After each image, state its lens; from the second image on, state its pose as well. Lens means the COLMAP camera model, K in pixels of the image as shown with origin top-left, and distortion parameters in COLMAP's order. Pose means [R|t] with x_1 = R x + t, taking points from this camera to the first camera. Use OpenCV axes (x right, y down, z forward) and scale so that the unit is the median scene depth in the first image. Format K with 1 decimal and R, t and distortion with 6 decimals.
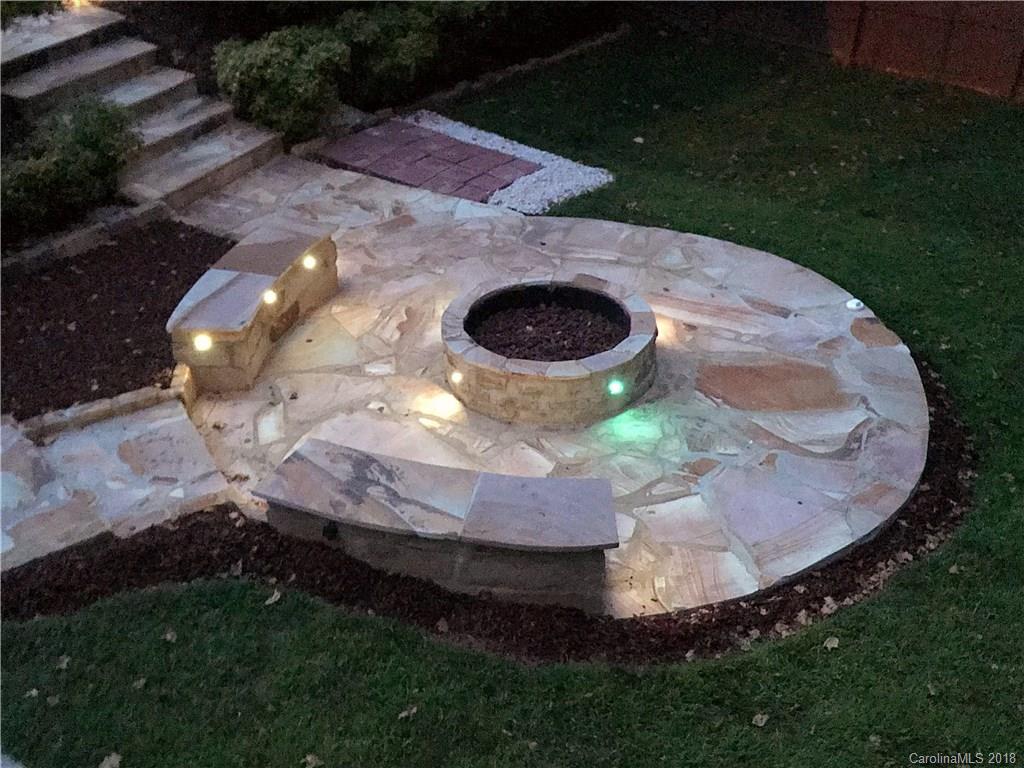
lens RADIAL K [[1121.5, 0, 518.5], [0, 1121.5, 374.6], [0, 0, 1]] dist [0.060314, 0.000000]
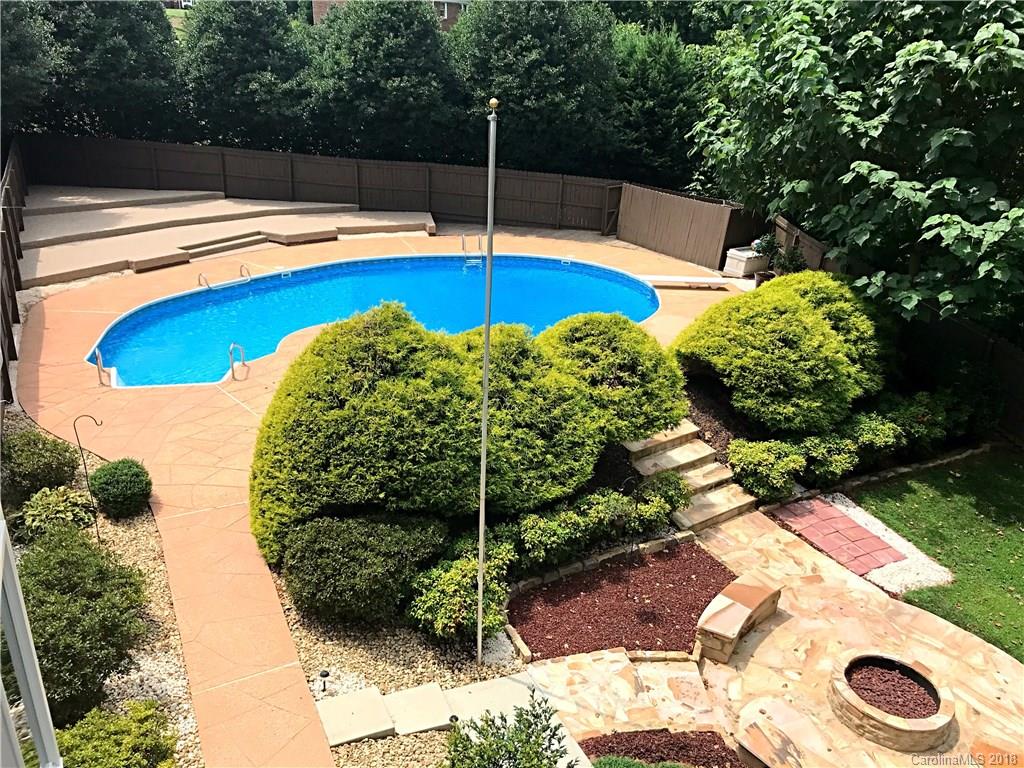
lens RADIAL K [[847.0, 0, 509.8], [0, 847.0, 389.8], [0, 0, 1]] dist [0.031843, -0.031839]
pose [[0.890564, 0.233411, -0.390404, -0.098907], [-0.289580, 0.952828, -0.090902, -0.198983], [0.350770, 0.194007, 0.916145, -0.618116]]
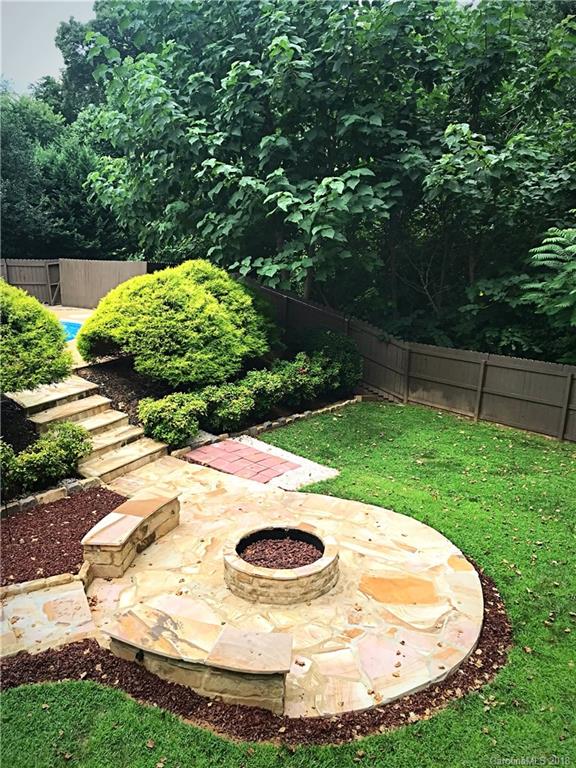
lens RADIAL K [[635.3, 0, 294.5], [0, 635.3, 383.9], [0, 0, 1]] dist [0.031843, -0.031839]
pose [[0.997882, 0.033000, -0.056059, 0.096660], [-0.048590, 0.951096, -0.305051, 0.015651], [0.043250, 0.307129, 0.950685, -0.095587]]
